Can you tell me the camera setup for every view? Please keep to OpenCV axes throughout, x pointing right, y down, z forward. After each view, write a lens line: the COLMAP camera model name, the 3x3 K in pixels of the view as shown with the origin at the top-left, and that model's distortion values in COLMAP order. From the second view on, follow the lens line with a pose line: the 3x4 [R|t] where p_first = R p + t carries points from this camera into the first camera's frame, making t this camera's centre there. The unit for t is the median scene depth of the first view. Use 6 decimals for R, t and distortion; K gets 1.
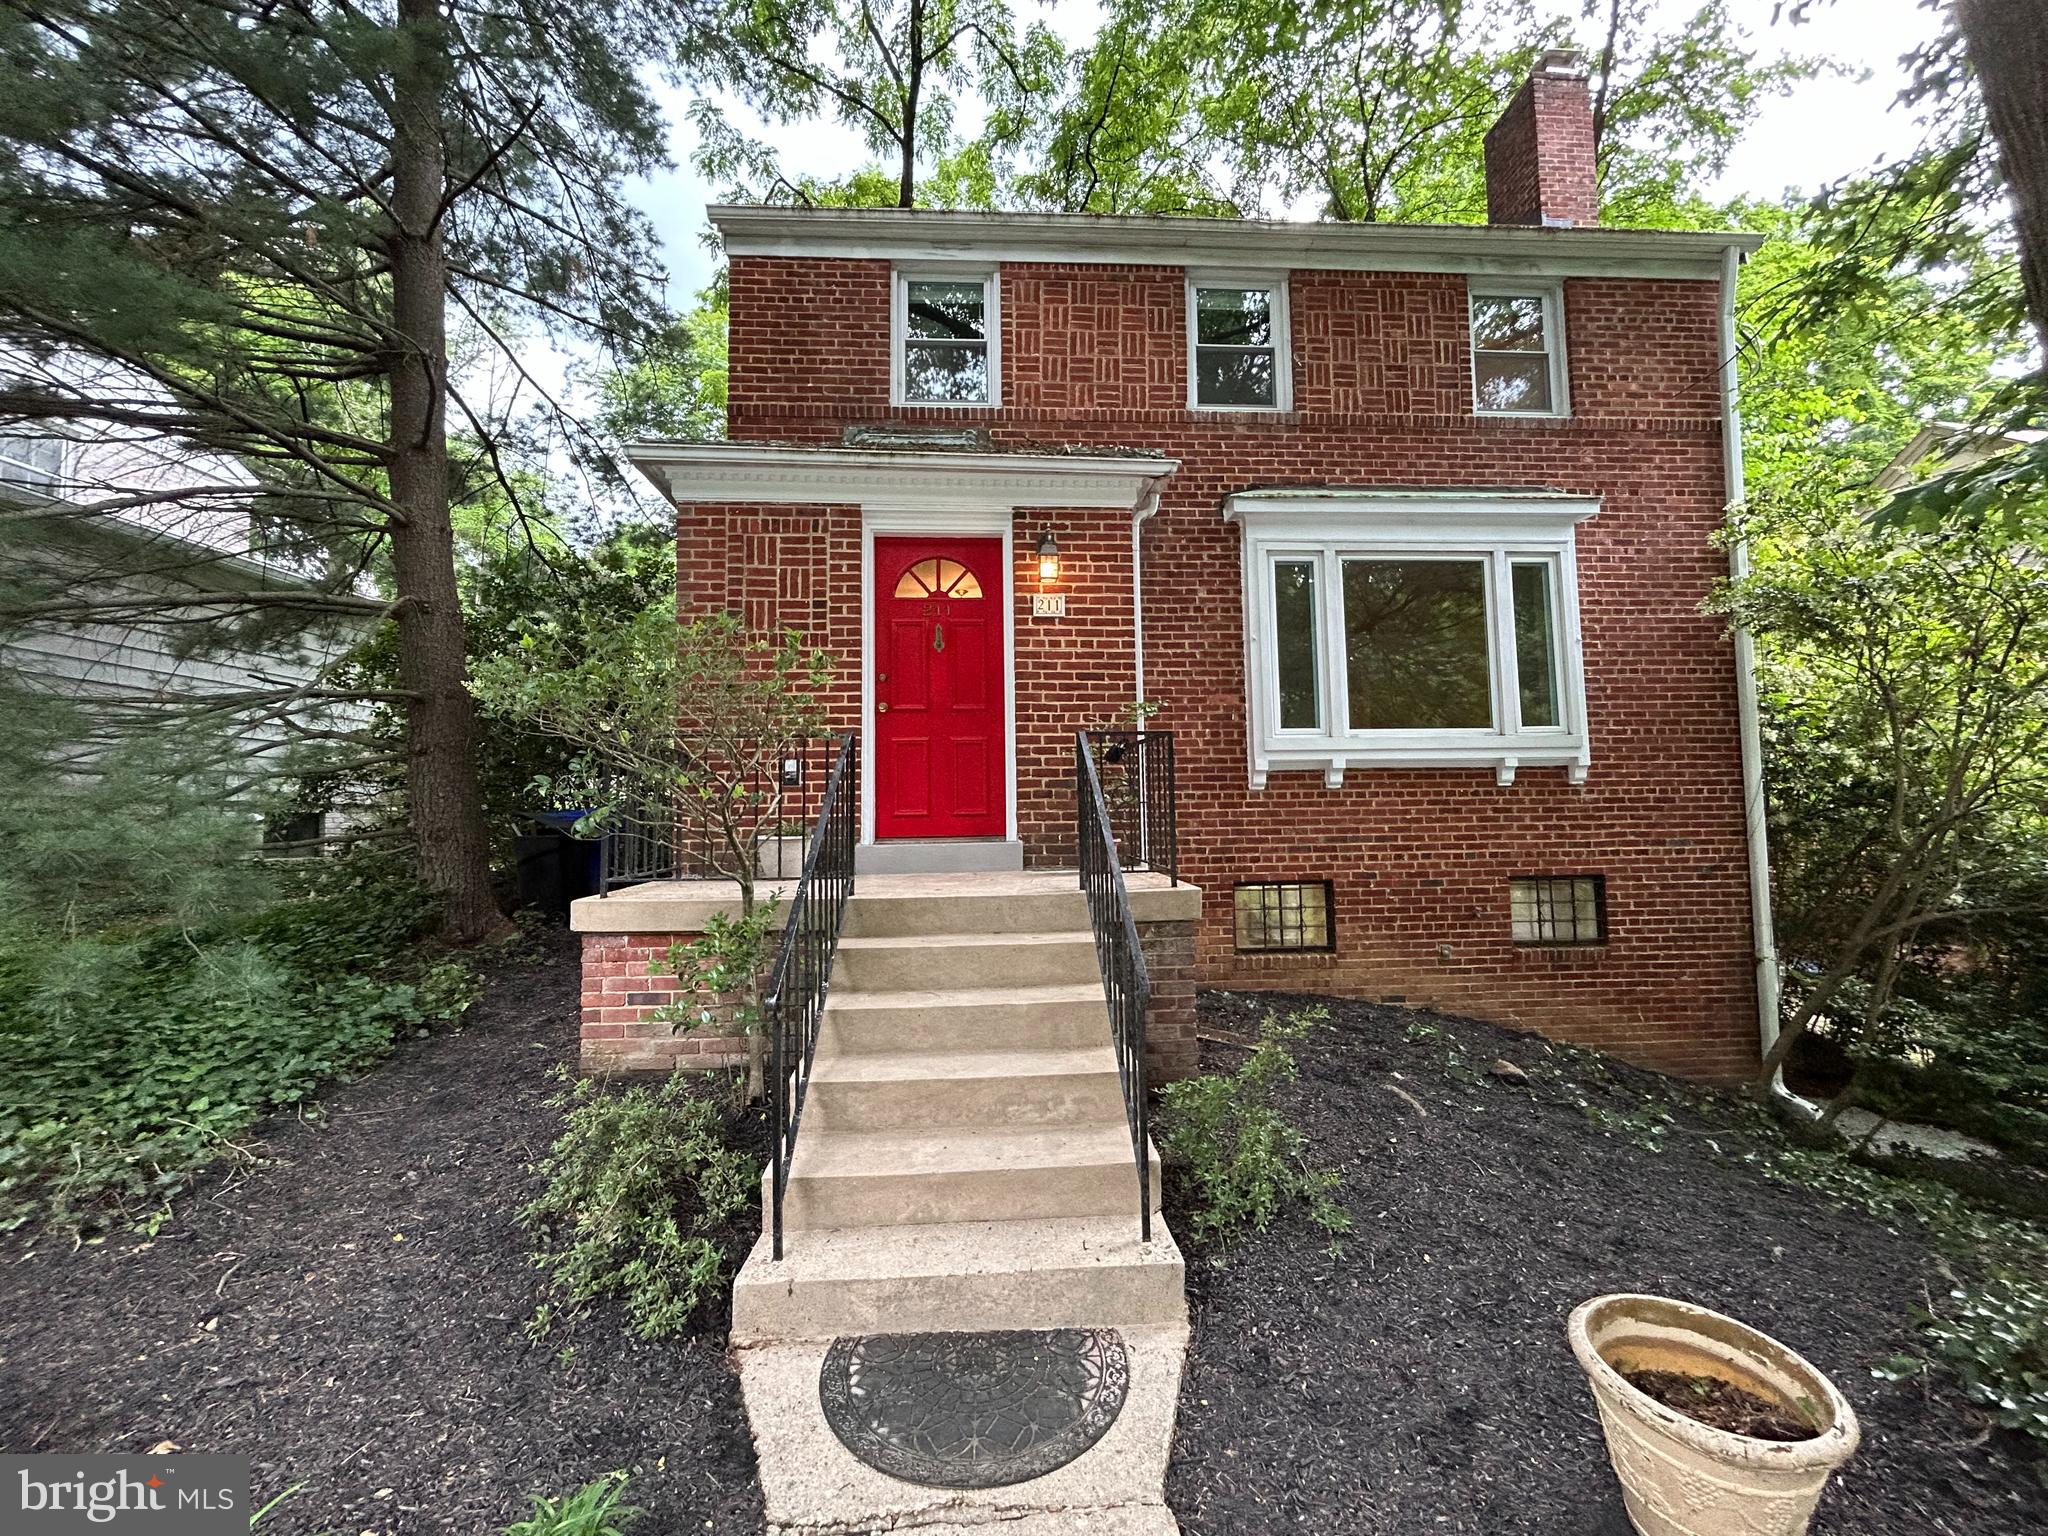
lens RADIAL K [[821.5, 0, 1022.2], [0, 821.5, 763.5], [0, 0, 1]] dist [0.003390, -0.000107]
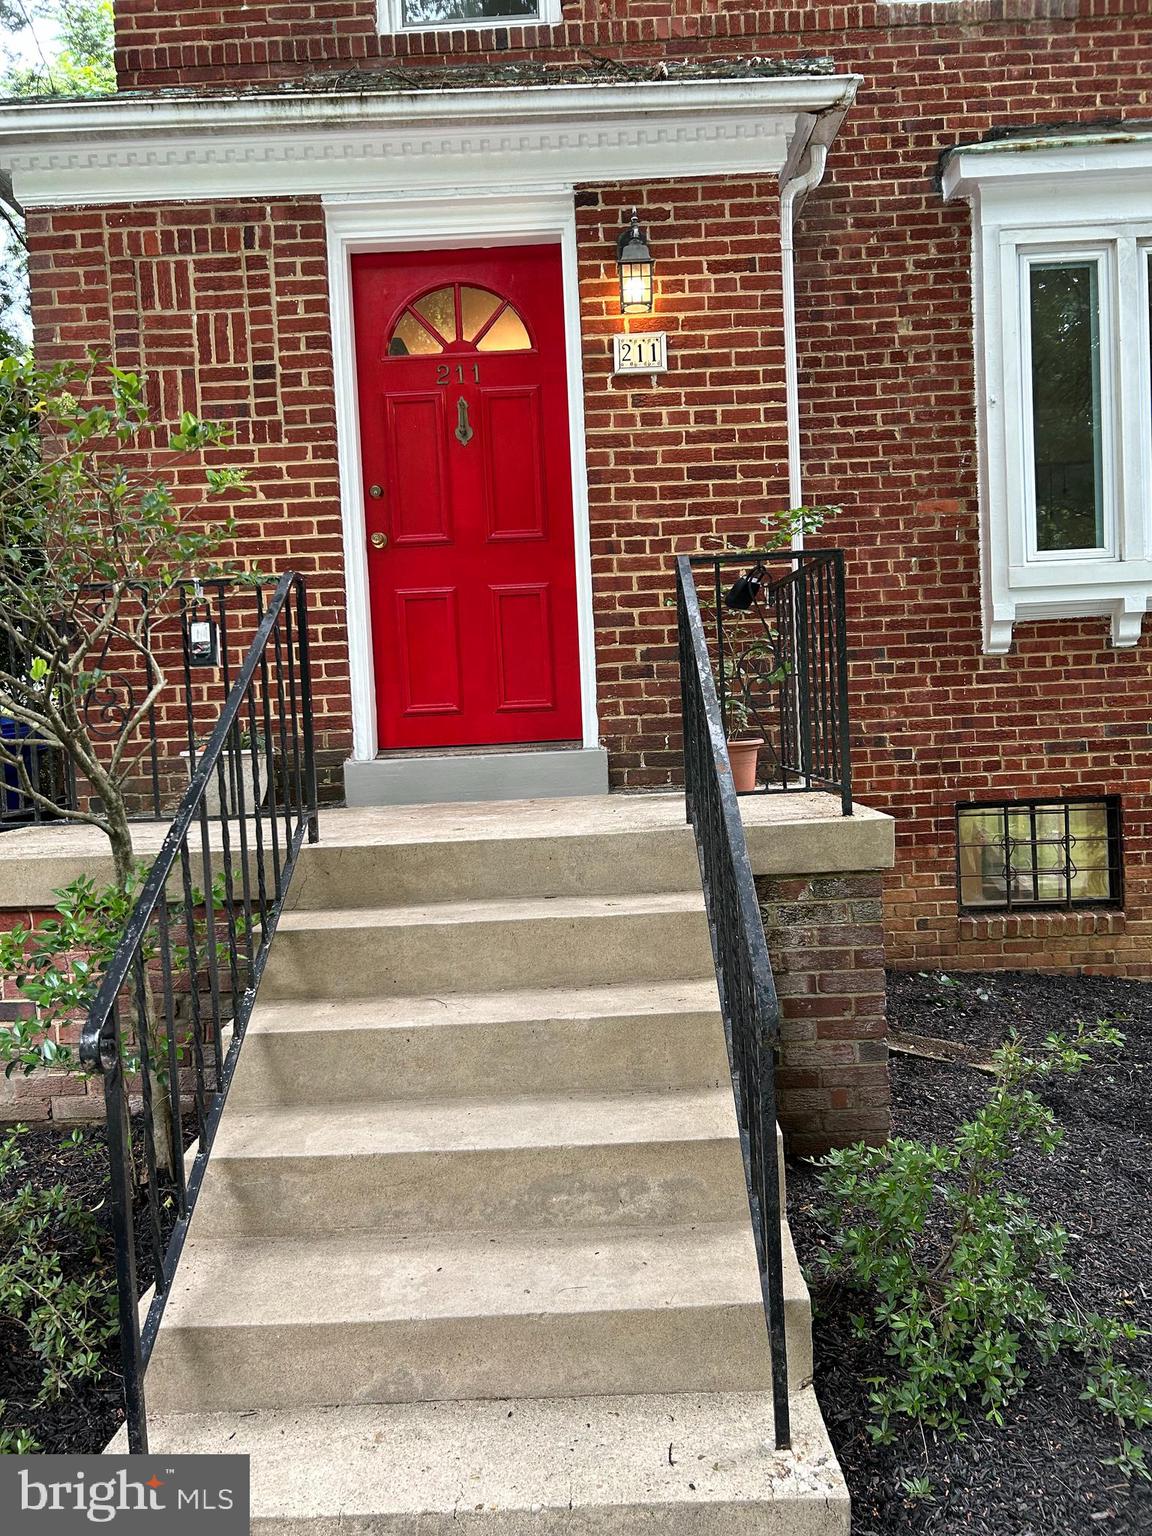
lens RADIAL K [[1161.2, 0, 574.8], [0, 1161.2, 776.4], [0, 0, 1]] dist [0.031091, -0.016265]
pose [[0.996895, -0.028798, -0.073281, 0.038902], [0.036927, 0.993008, 0.112120, 0.016405], [0.069540, -0.114478, 0.990989, 0.120670]]
